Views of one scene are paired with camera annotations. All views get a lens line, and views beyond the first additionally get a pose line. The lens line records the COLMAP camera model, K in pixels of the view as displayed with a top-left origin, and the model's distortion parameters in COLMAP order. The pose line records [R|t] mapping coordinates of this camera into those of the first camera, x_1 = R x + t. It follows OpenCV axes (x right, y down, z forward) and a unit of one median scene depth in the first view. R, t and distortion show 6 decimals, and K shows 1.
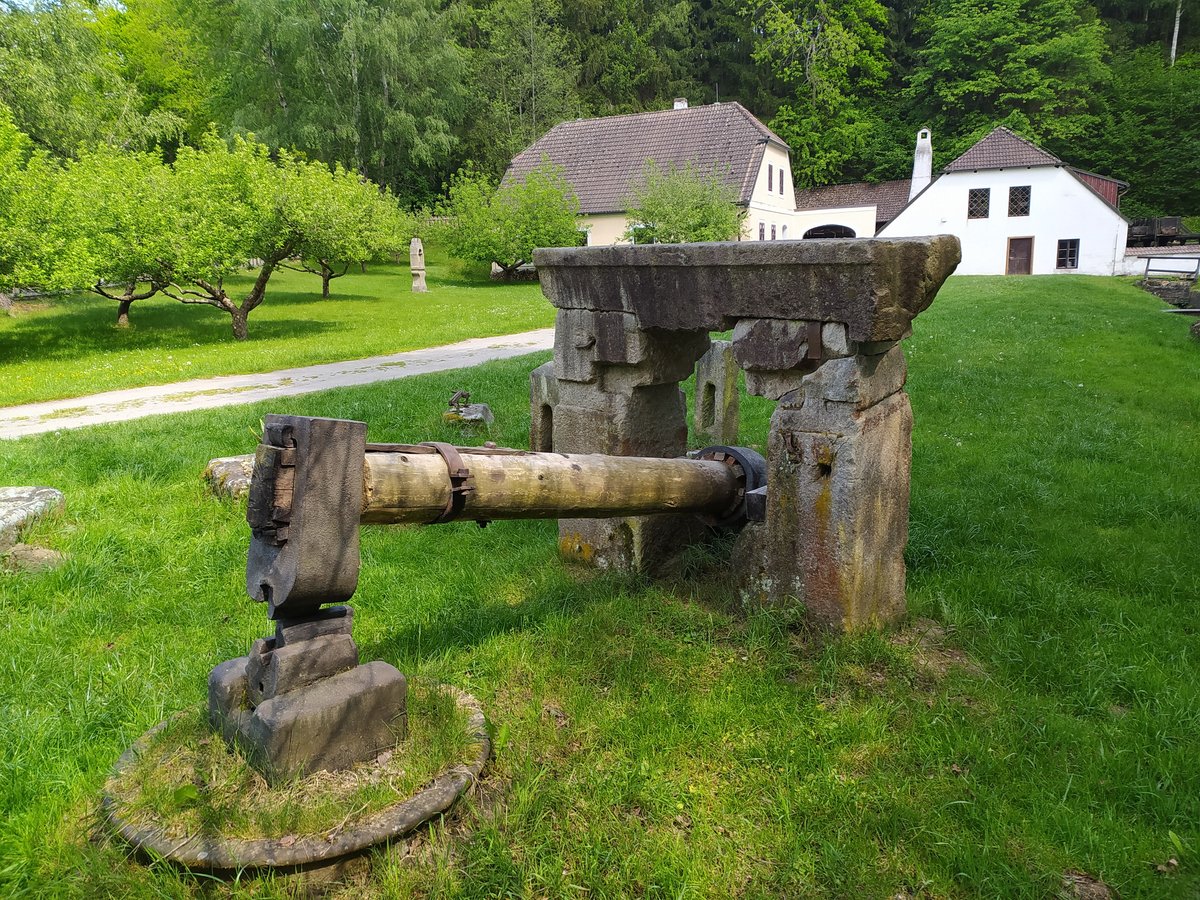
lens RADIAL K [[848.6, 0, 598.2], [0, 848.6, 457.9], [0, 0, 1]] dist [0.004225, -0.022362]
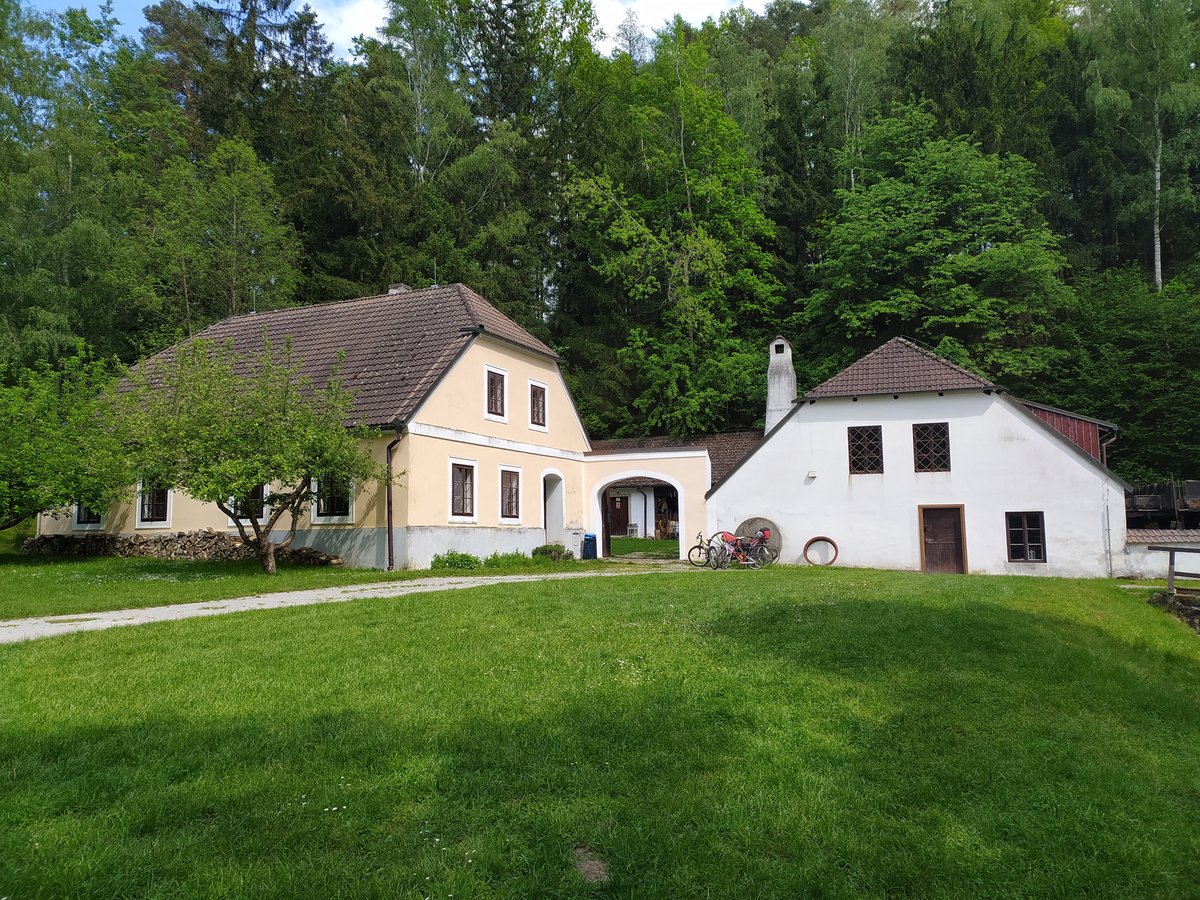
lens RADIAL K [[792.3, 0, 600.0], [0, 792.3, 450.0], [0, 0, 1]] dist [0.002018, -0.047474]
pose [[0.997409, 0.031984, -0.064432, 0.246875], [-0.050629, 0.948422, -0.312942, -0.094829], [0.051100, 0.315393, 0.947584, 0.379747]]
